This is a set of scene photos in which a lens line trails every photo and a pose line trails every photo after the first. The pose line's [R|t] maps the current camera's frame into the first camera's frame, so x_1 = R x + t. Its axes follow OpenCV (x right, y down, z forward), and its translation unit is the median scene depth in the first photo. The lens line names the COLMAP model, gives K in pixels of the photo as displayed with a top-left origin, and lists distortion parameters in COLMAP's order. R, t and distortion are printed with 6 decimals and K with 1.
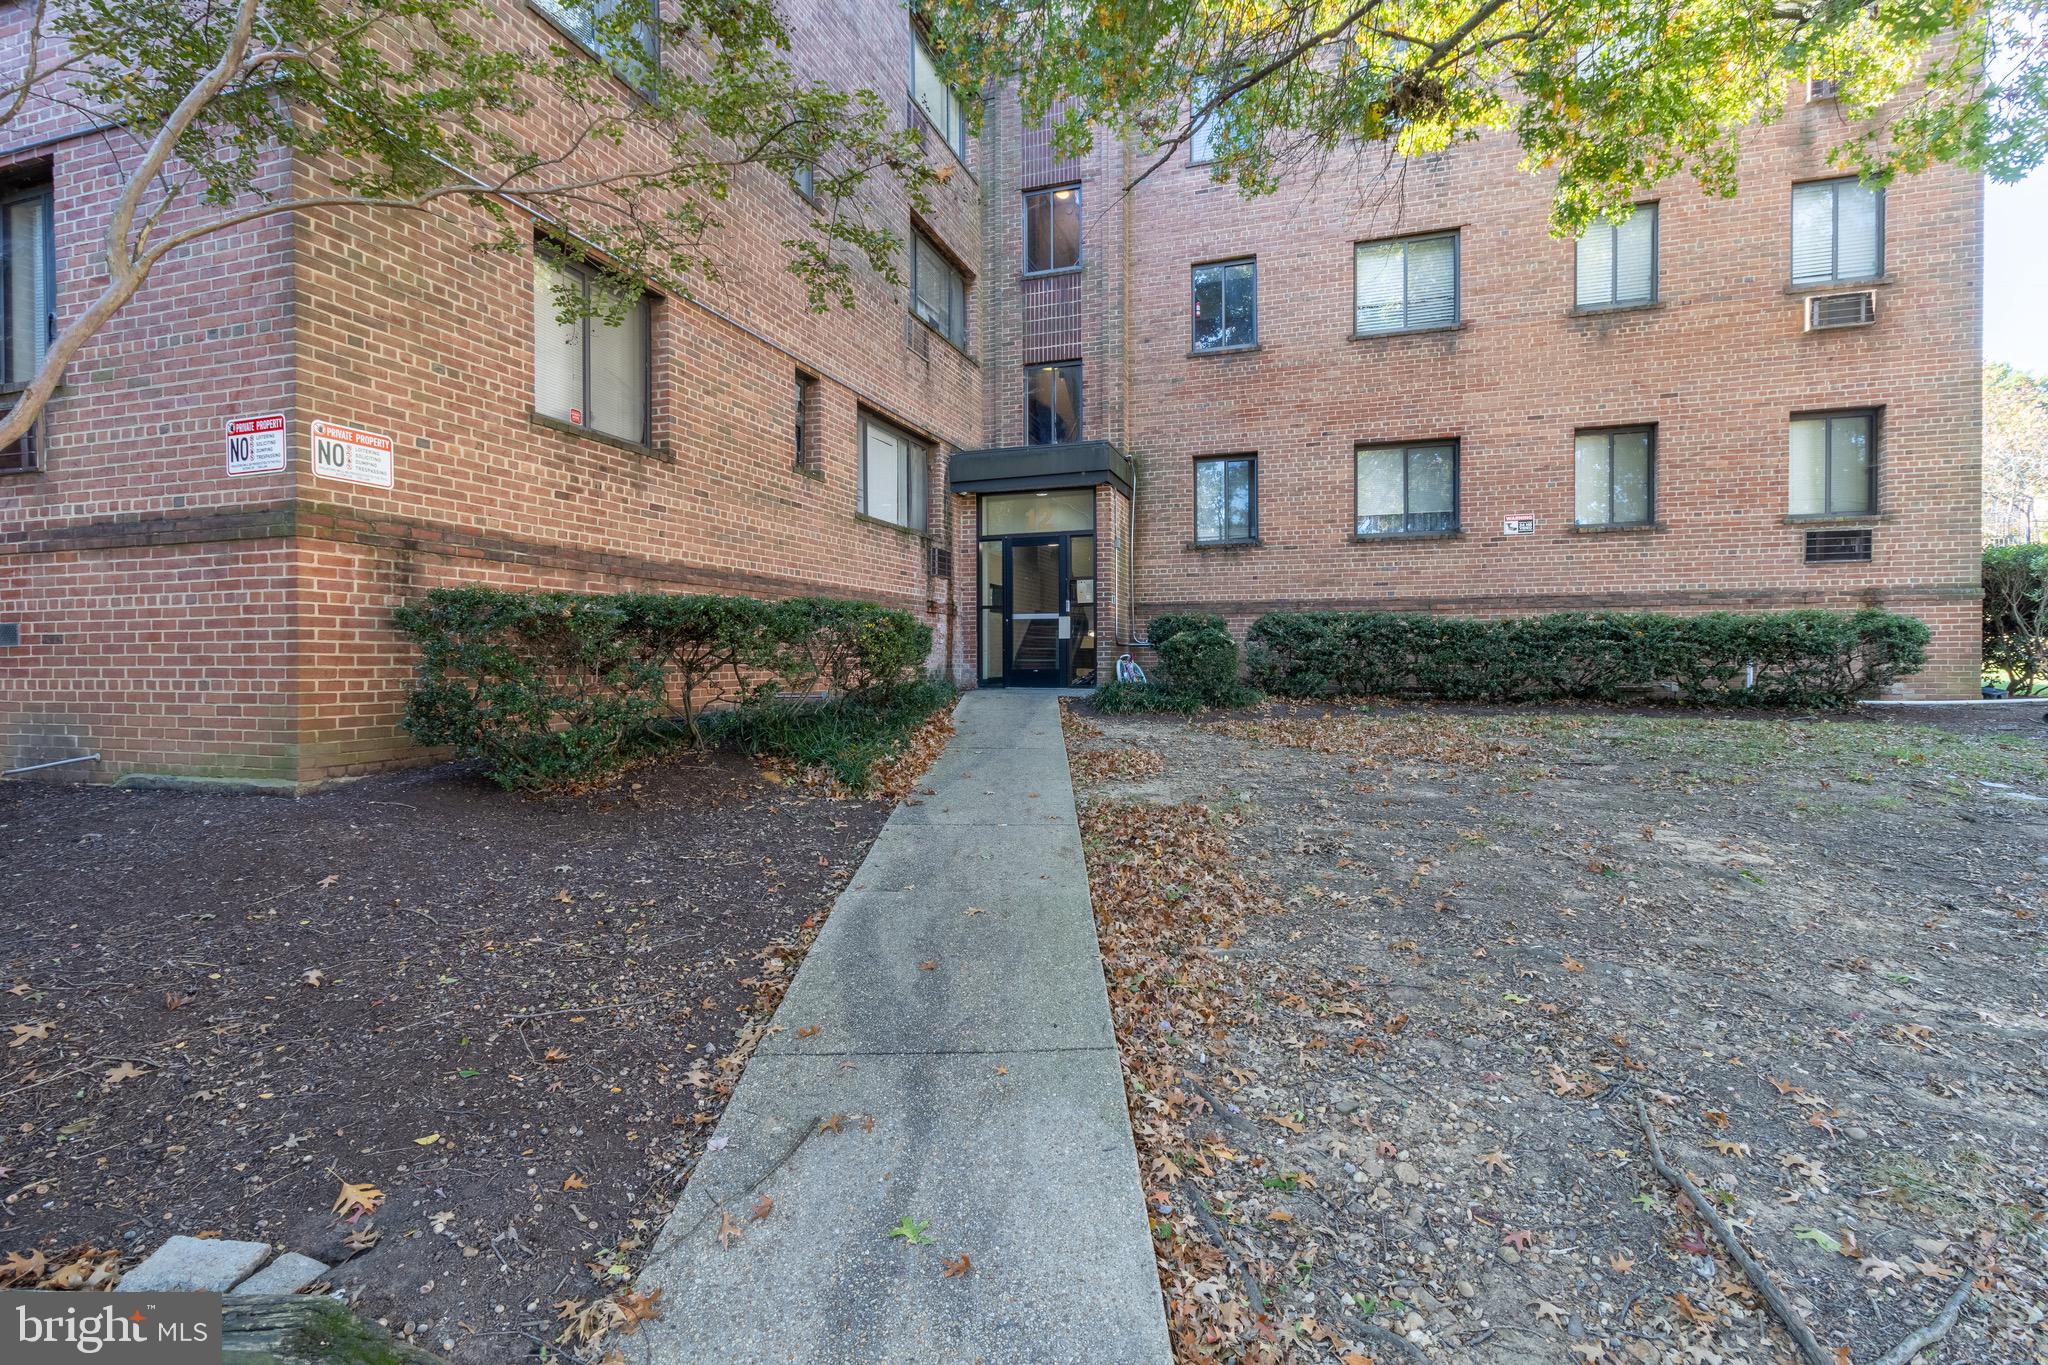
lens RADIAL K [[944.2, 0, 1027.1], [0, 944.2, 676.3], [0, 0, 1]] dist [0.000032, 0.000766]
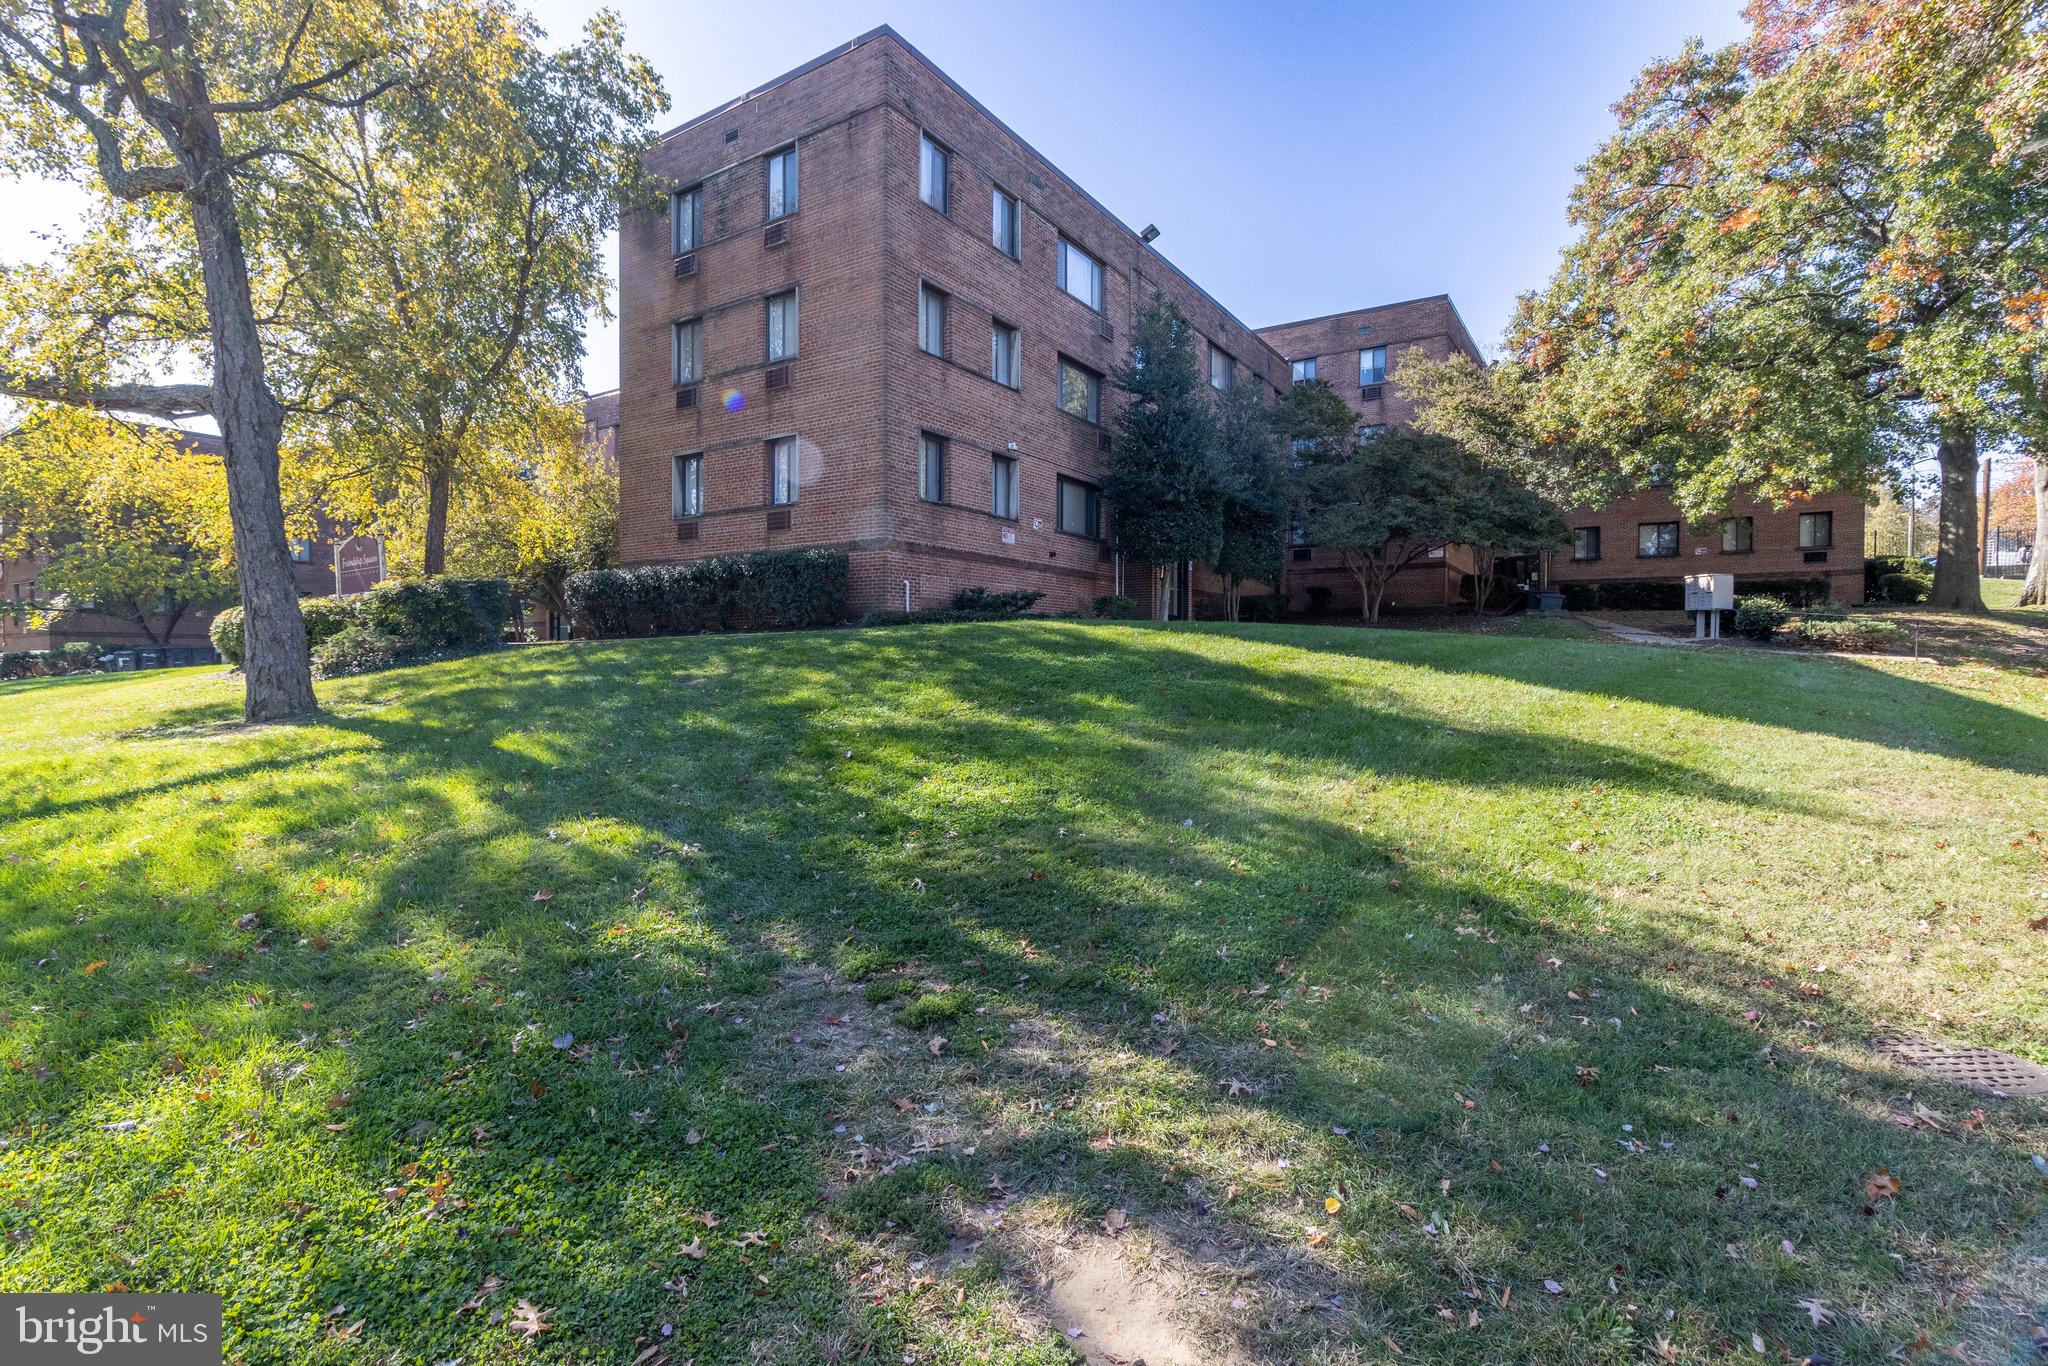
lens RADIAL K [[944.2, 0, 1020.2], [0, 944.2, 673.4], [0, 0, 1]] dist [0.000032, 0.000766]
pose [[0.963563, 0.009606, -0.267310, -0.742030], [-0.009463, 0.999954, 0.001821, 0.237728], [0.267315, 0.000775, 0.963609, -2.429628]]
